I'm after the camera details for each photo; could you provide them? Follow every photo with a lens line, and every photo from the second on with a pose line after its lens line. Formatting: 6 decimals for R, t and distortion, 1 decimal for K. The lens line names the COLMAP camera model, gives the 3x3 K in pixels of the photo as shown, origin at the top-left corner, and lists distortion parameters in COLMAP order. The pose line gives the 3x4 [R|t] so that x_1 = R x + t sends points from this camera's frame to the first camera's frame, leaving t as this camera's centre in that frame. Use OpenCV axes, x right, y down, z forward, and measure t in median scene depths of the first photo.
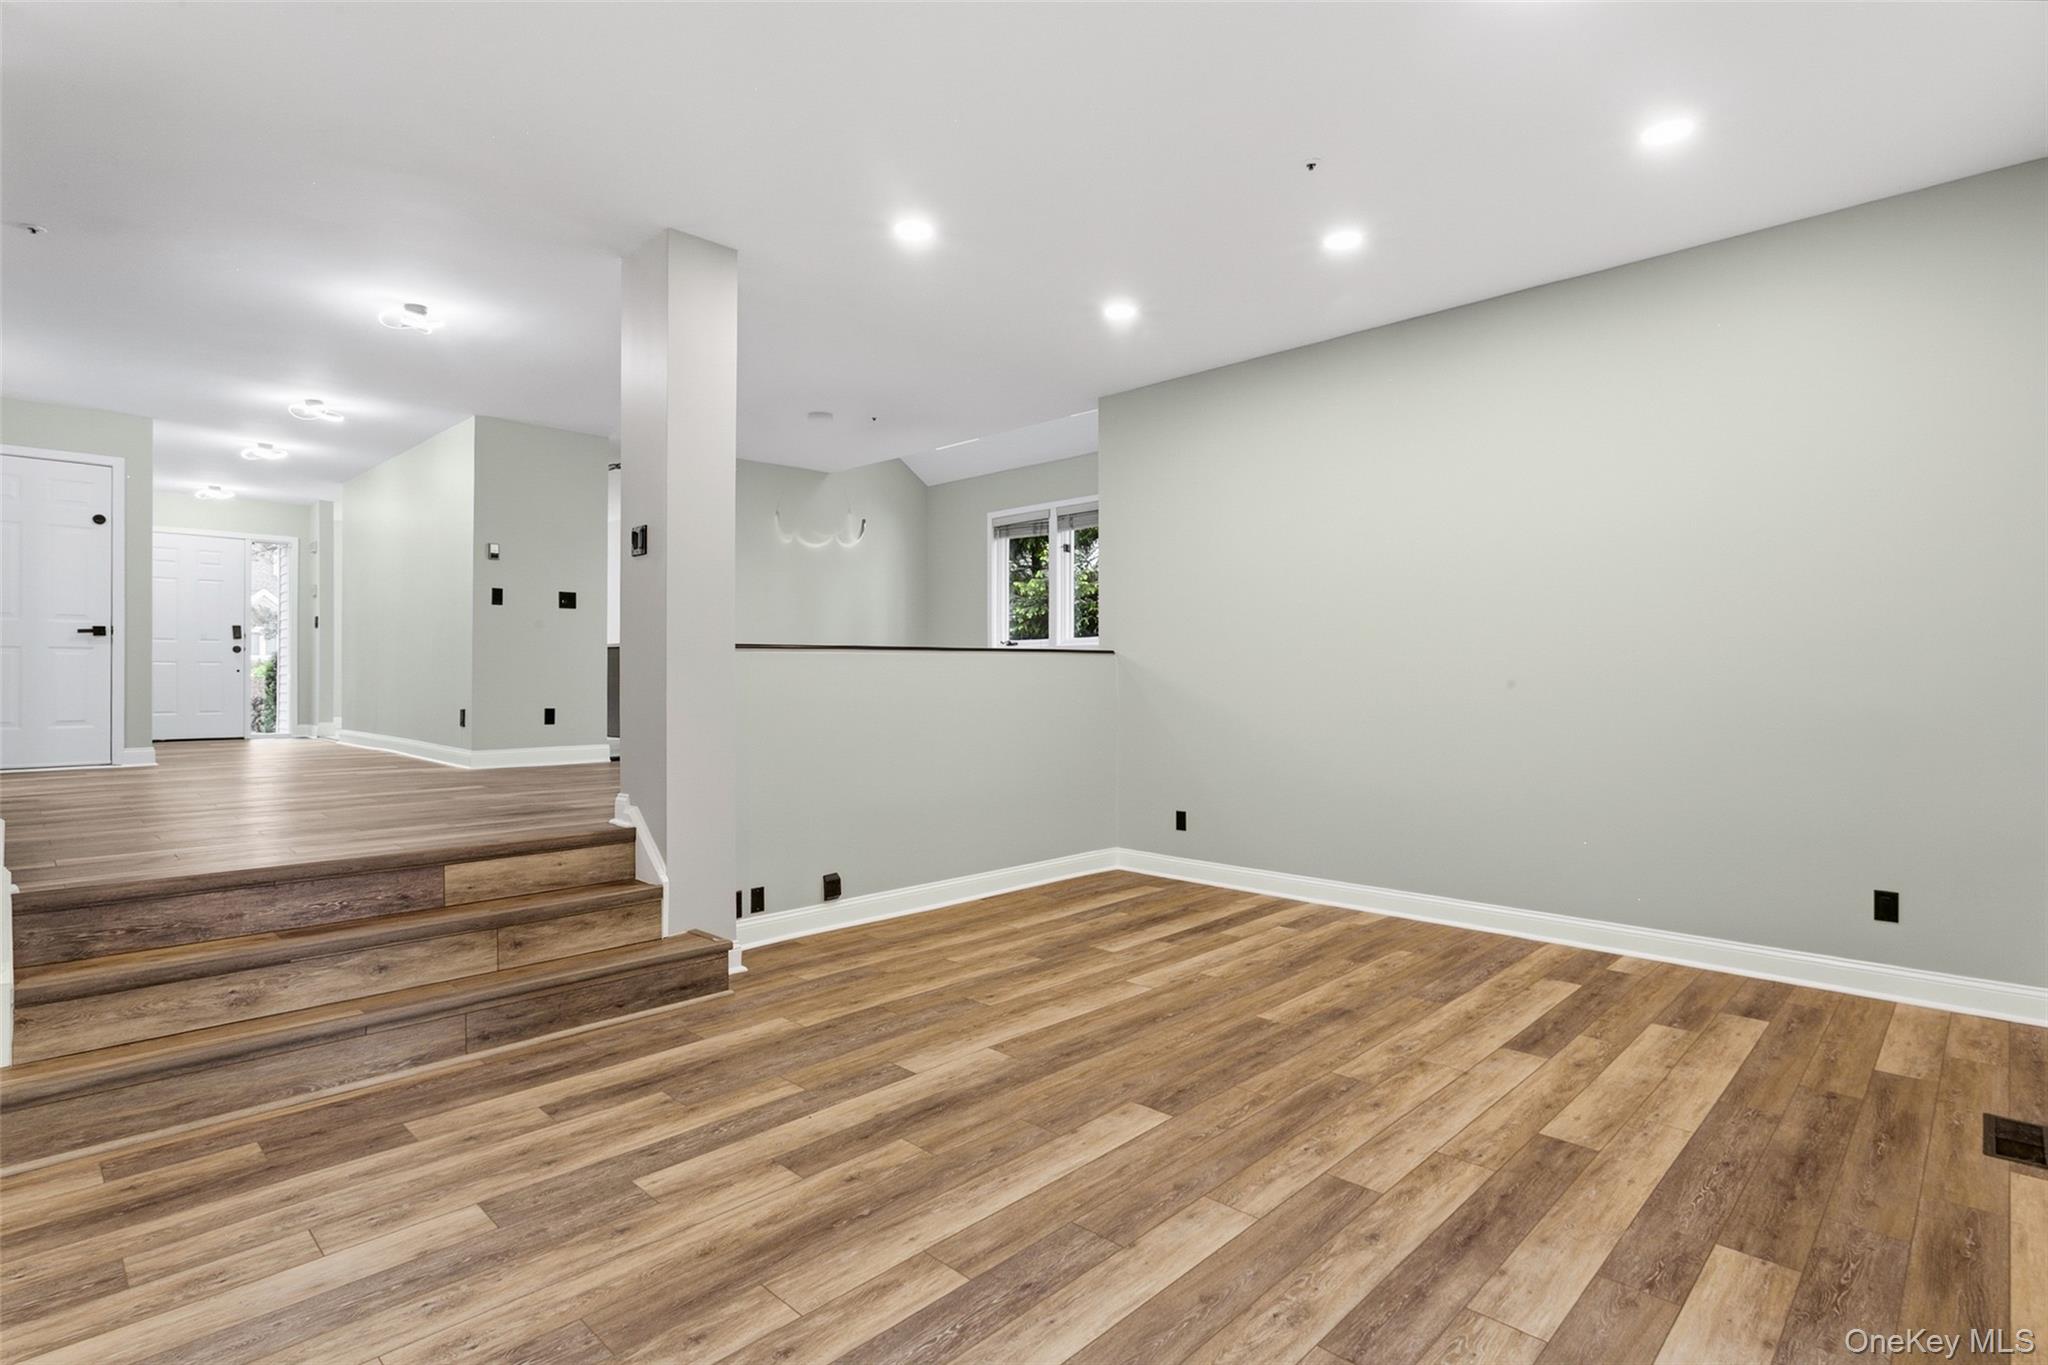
lens RADIAL K [[1005.0, 0, 1002.8], [0, 1005.0, 673.7], [0, 0, 1]] dist [-0.001192, 0.000077]
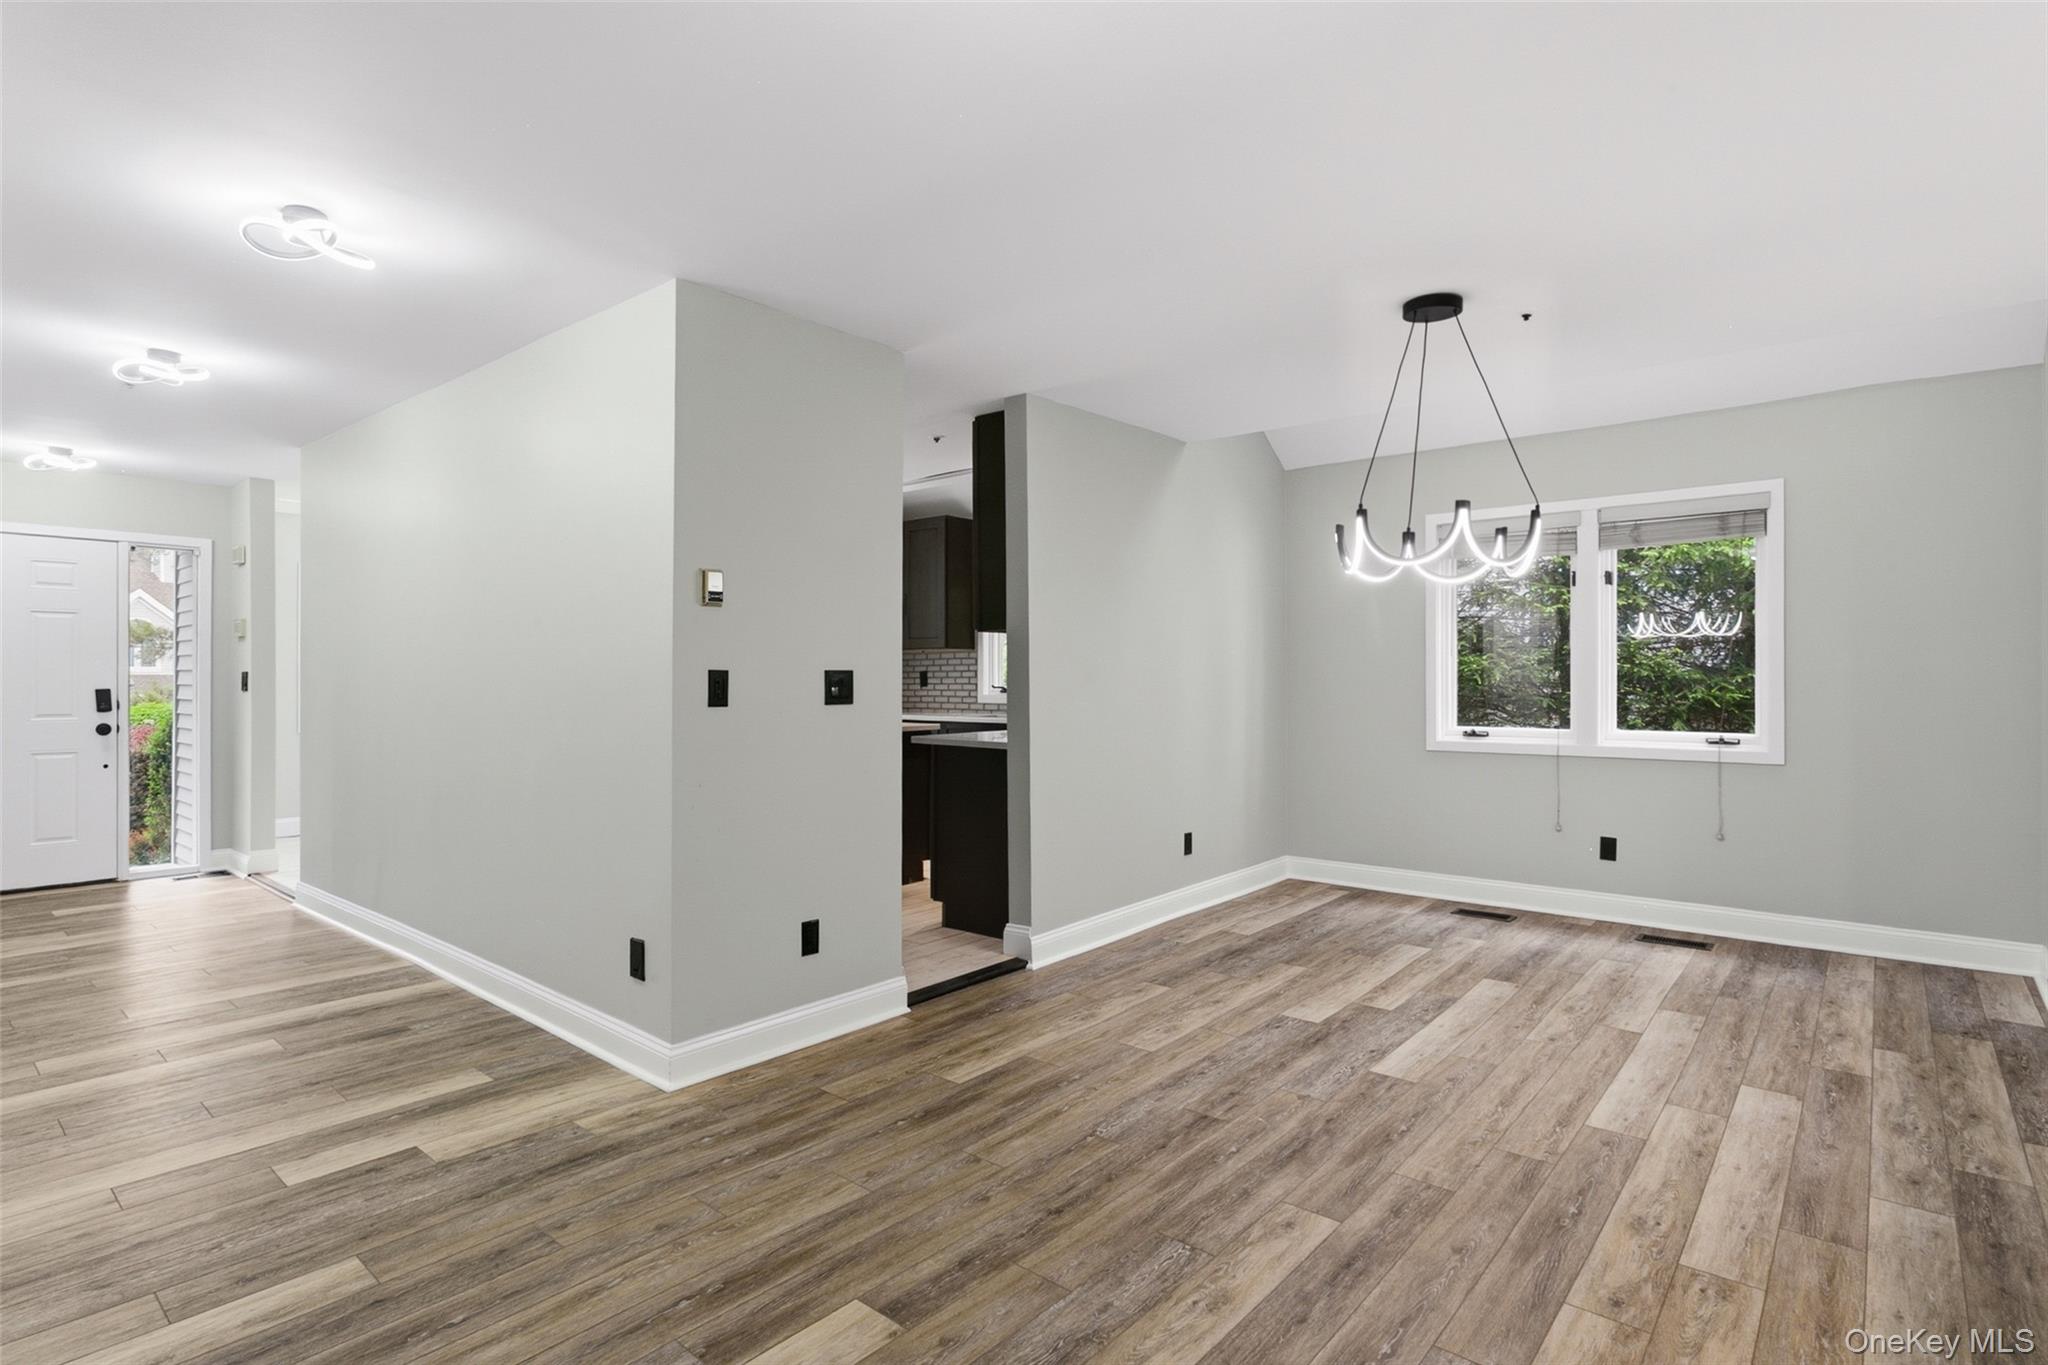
lens RADIAL K [[1010.6, 0, 1019.4], [0, 1010.6, 674.2], [0, 0, 1]] dist [-0.004777, 0.004441]
pose [[0.996712, 0.001842, 0.081010, -1.038918], [-0.001782, 0.999998, -0.000815, -0.212993], [-0.081011, 0.000668, 0.996713, 1.381987]]
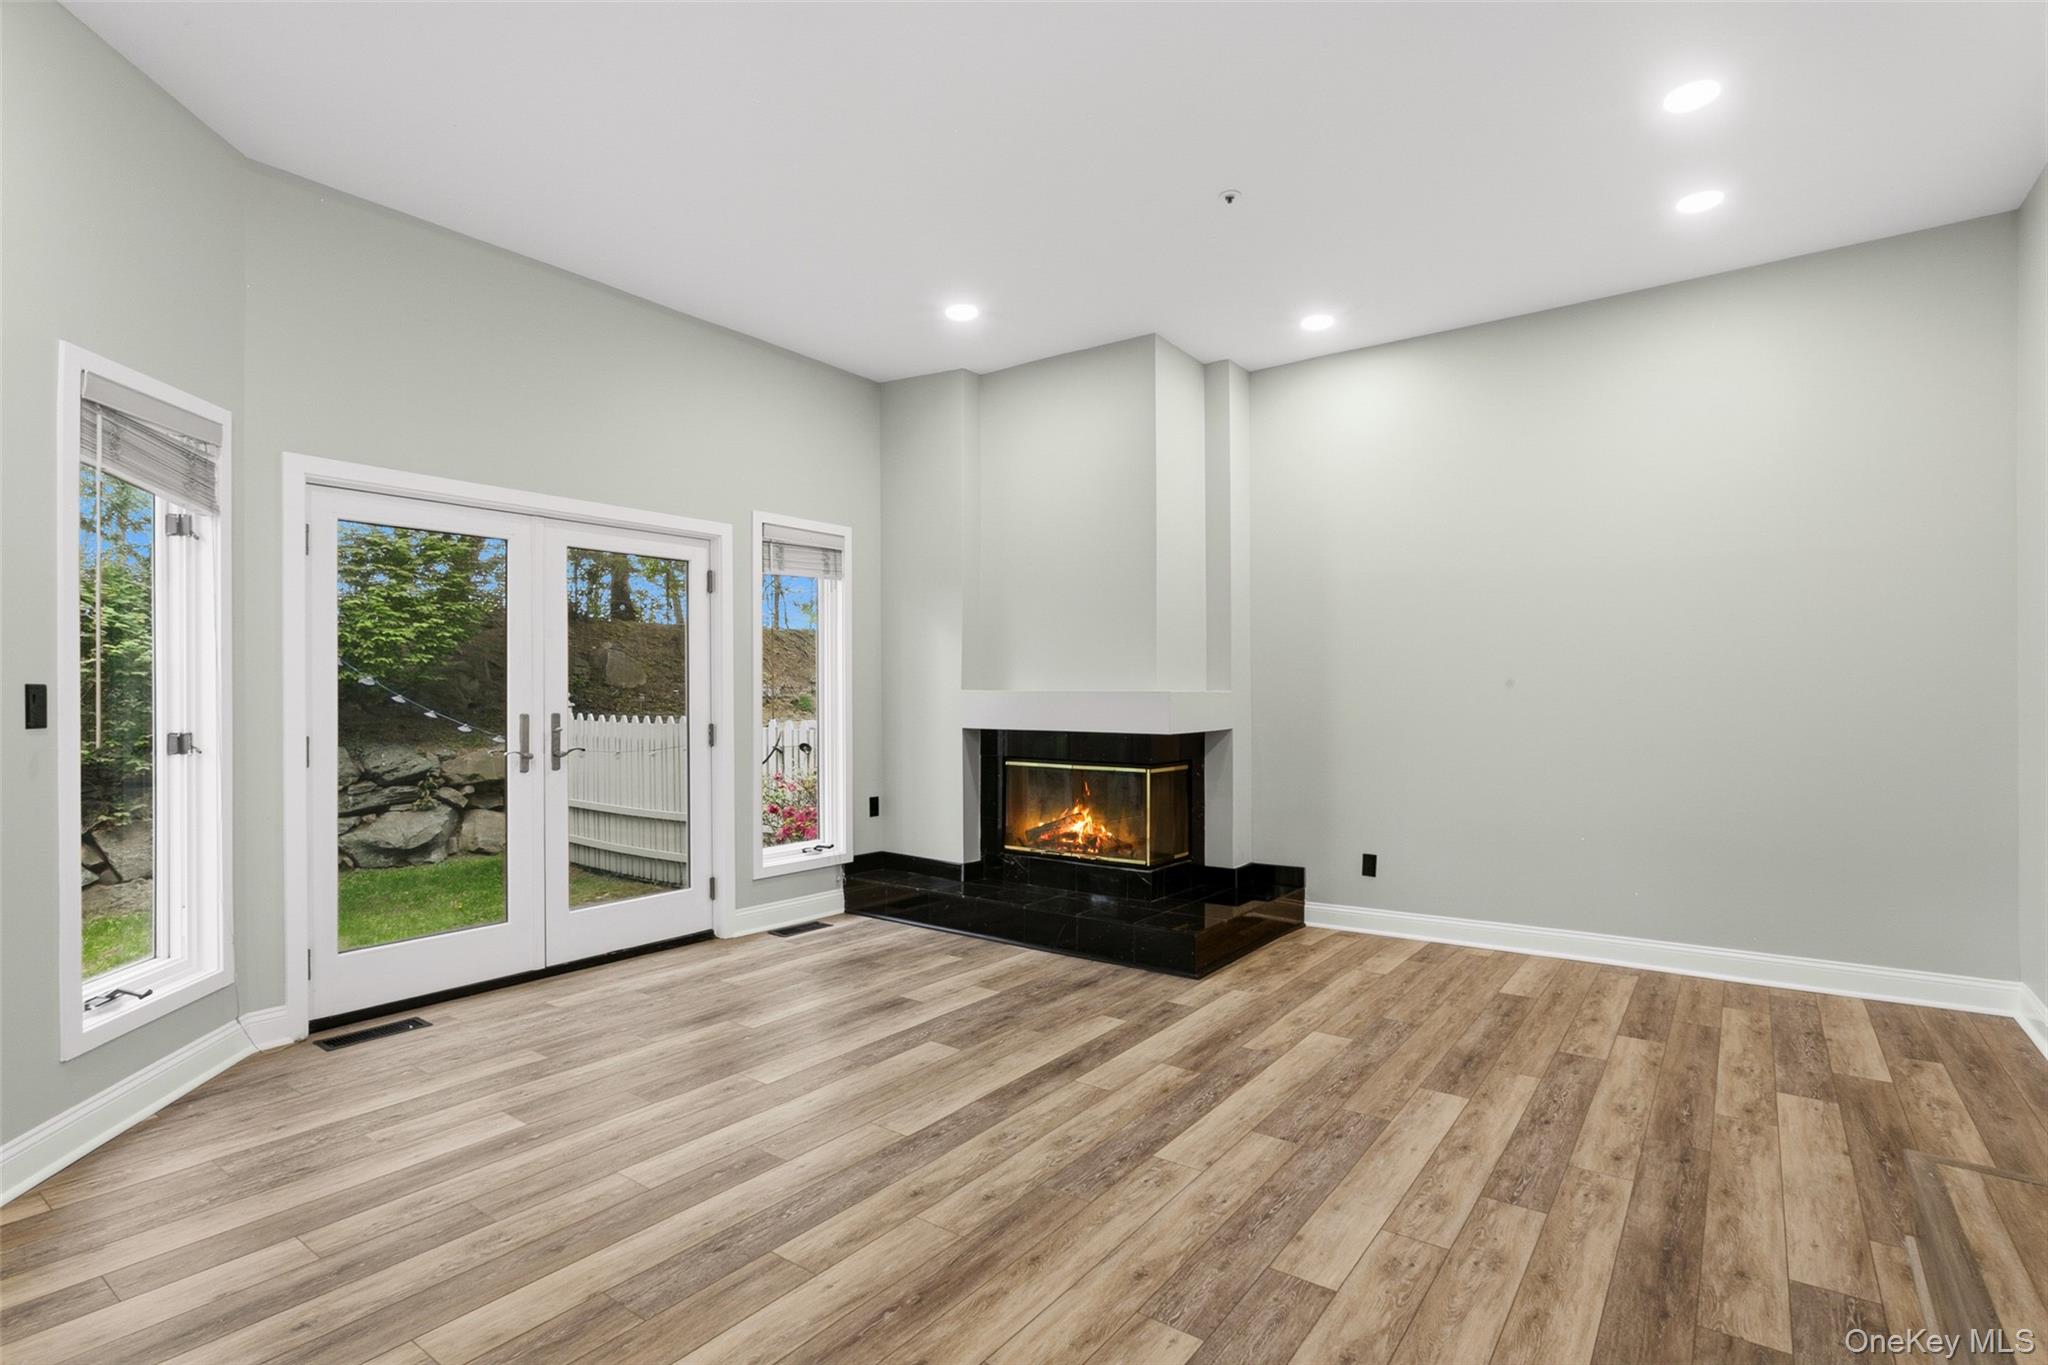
lens RADIAL K [[999.9, 0, 1001.0], [0, 999.9, 688.6], [0, 0, 1]] dist [-0.005403, 0.006233]
pose [[-0.990602, 0.001046, -0.136775, -0.097780], [0.002351, 0.999953, -0.009379, 0.006867], [0.136759, -0.009613, -0.990558, 1.573034]]
